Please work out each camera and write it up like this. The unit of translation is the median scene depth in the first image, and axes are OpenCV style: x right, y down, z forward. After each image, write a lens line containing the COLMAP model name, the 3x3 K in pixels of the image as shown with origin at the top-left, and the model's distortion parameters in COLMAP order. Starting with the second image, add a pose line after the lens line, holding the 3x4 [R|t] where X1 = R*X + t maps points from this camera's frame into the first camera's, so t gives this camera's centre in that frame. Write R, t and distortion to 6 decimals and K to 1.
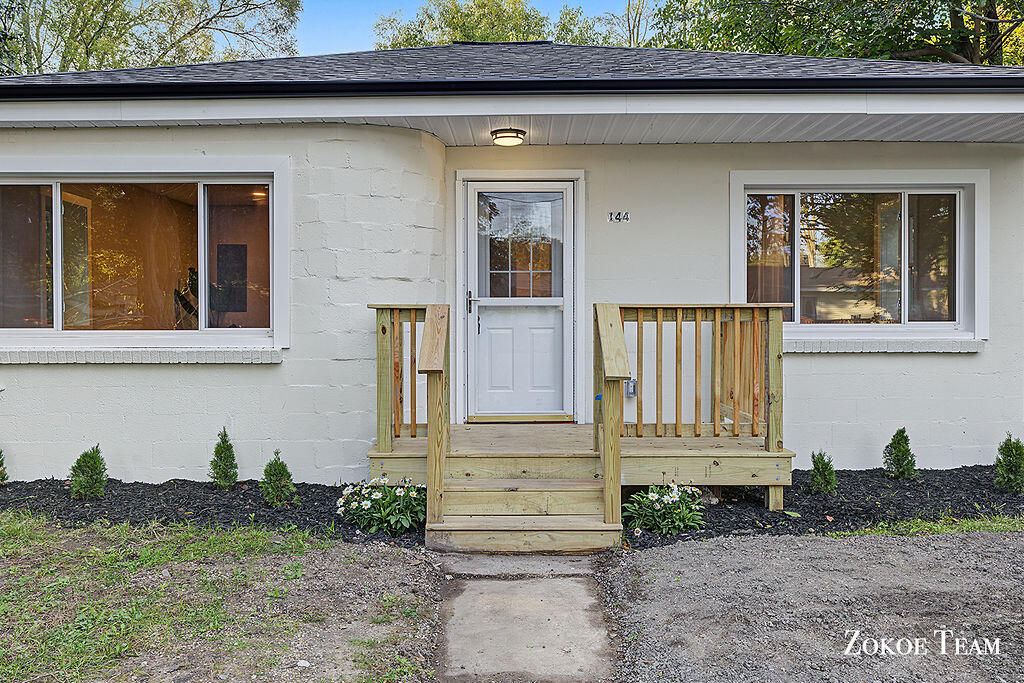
lens RADIAL K [[819.4, 0, 514.5], [0, 819.4, 343.4], [0, 0, 1]] dist [0.016870, 0.003291]
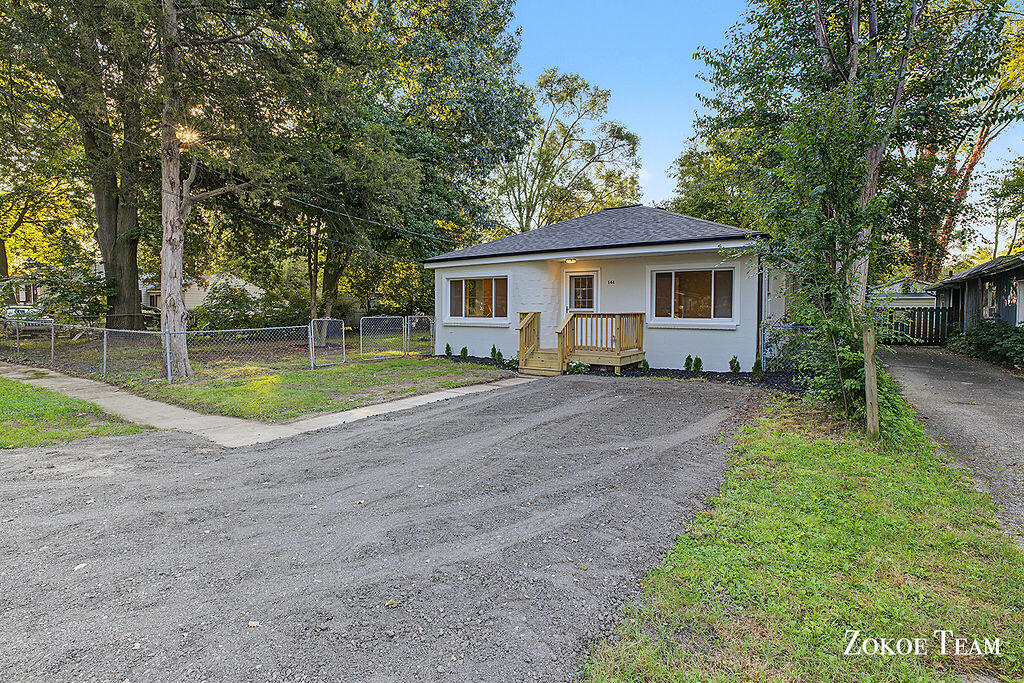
lens RADIAL K [[493.3, 0, 505.1], [0, 493.3, 332.3], [0, 0, 1]] dist [0.001855, 0.001069]
pose [[0.824102, 0.029940, -0.565649, 1.010363], [-0.014098, 0.999377, 0.032357, -0.026101], [0.566266, -0.018691, 0.824011, -0.887238]]
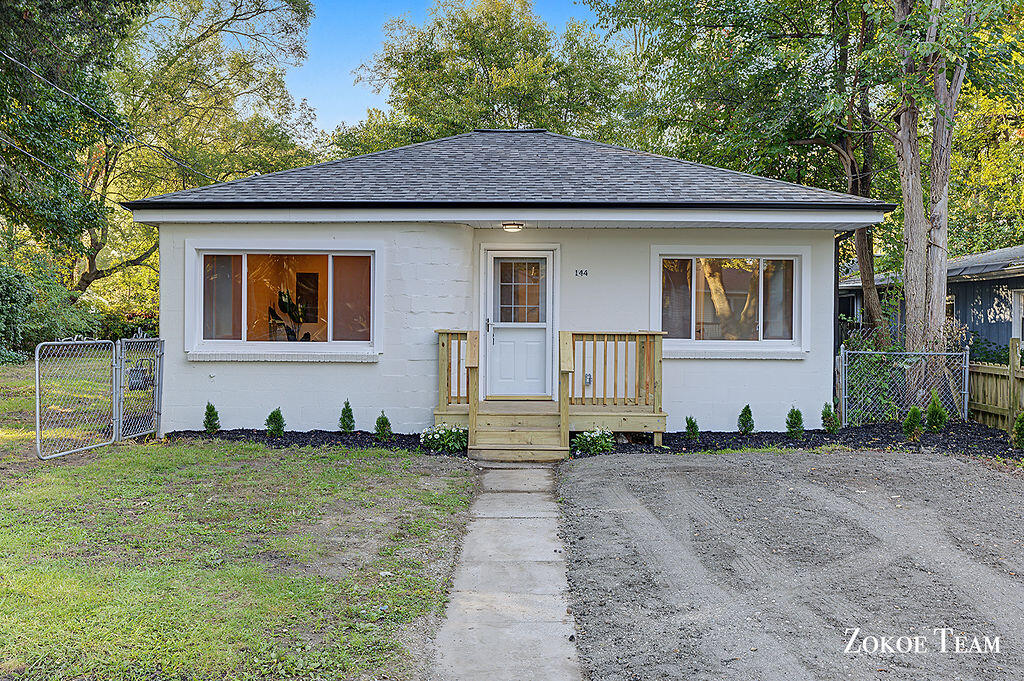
lens RADIAL K [[912.4, 0, 511.6], [0, 912.4, 336.8], [0, 0, 1]] dist [0.046251, -0.051820]
pose [[0.999910, 0.008893, -0.010017, 0.011557], [-0.008937, 0.999951, -0.004330, -0.024093], [0.009978, 0.004419, 0.999940, -0.936131]]
